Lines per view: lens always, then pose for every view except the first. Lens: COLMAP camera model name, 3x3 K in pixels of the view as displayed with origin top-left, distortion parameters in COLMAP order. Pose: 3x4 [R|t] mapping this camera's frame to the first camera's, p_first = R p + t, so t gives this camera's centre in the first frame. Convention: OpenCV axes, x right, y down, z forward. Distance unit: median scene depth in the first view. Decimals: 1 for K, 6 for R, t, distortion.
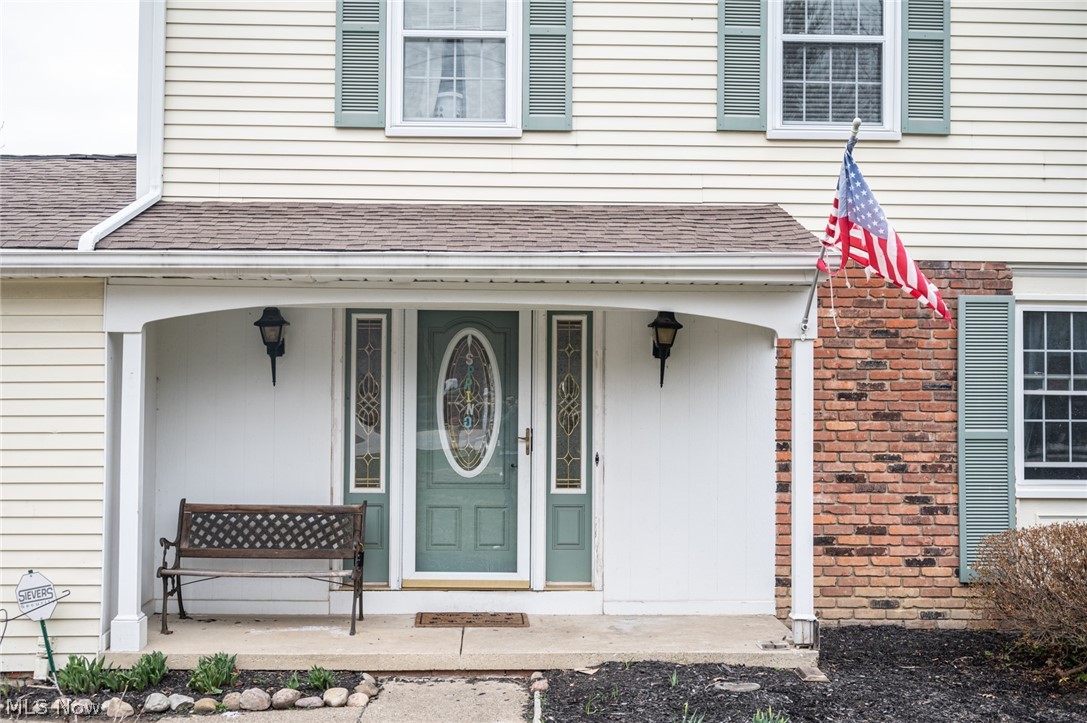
lens RADIAL K [[1354.2, 0, 543.5], [0, 1354.2, 361.5], [0, 0, 1]] dist [0.016960, 0.007747]
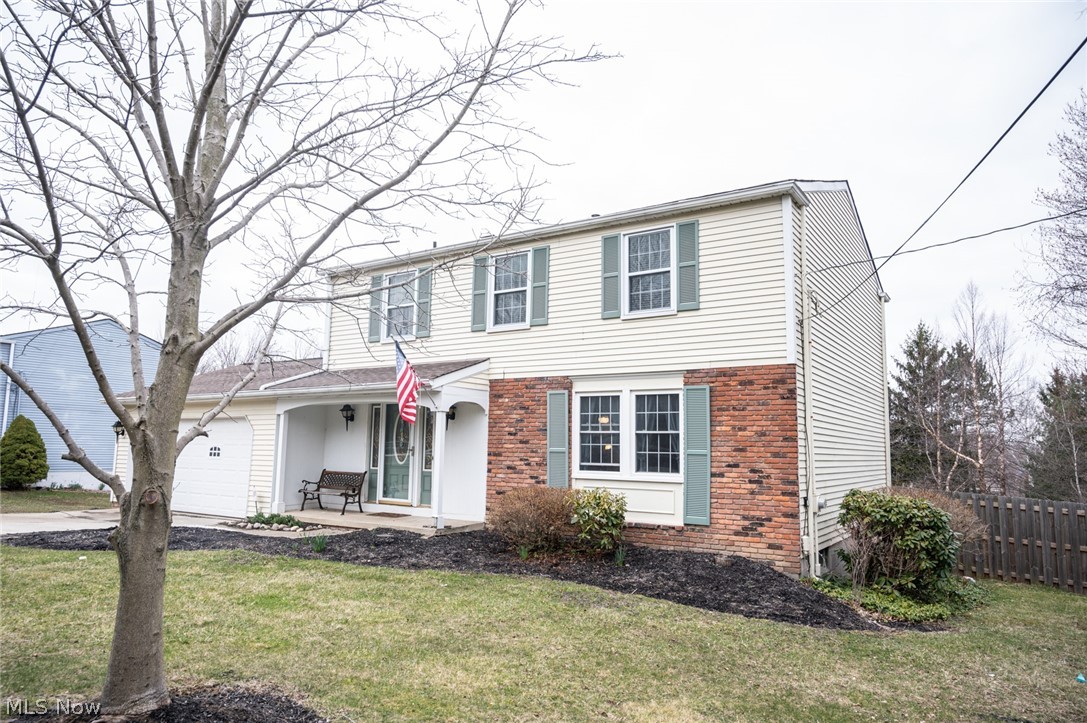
lens RADIAL K [[687.0, 0, 543.5], [0, 687.0, 361.5], [0, 0, 1]] dist [-0.026196, 0.000063]
pose [[0.821652, -0.064547, -0.566323, 0.993982], [0.013280, 0.995466, -0.094190, 0.013017], [0.569834, 0.069871, 0.818784, 0.006066]]
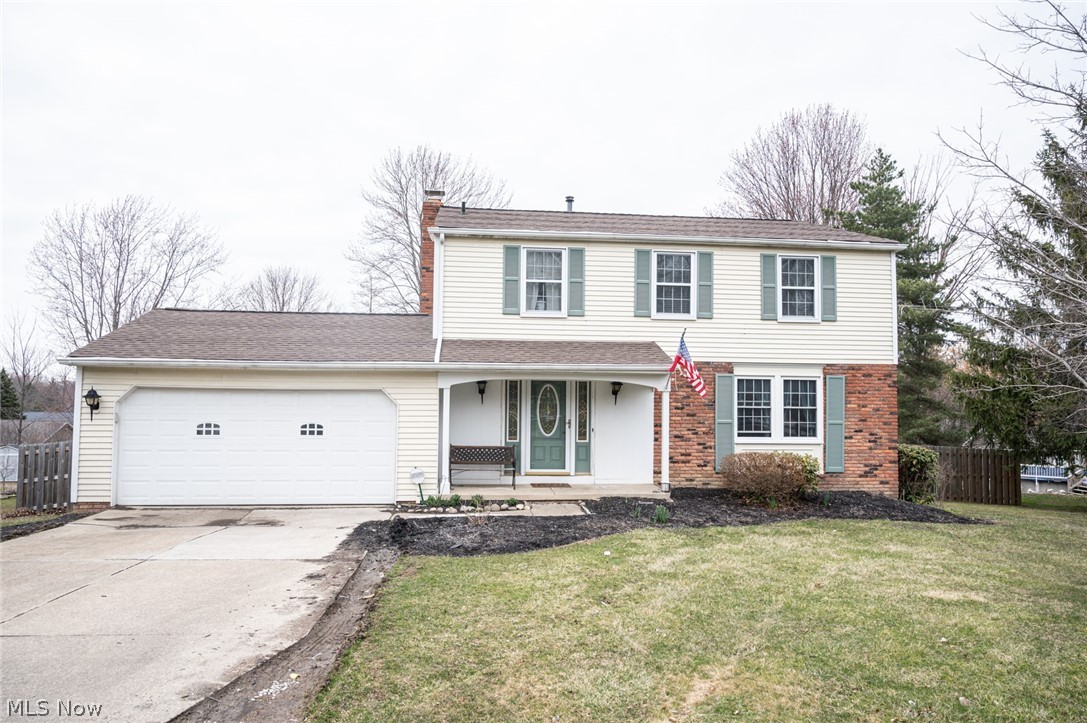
lens RADIAL K [[776.5, 0, 543.5], [0, 776.5, 361.5], [0, 0, 1]] dist [0.002344, 0.000081]
pose [[0.996721, 0.007765, 0.080542, -0.198641], [-0.007256, 0.999952, -0.006618, -0.061885], [-0.080589, 0.006012, 0.996729, -0.637850]]
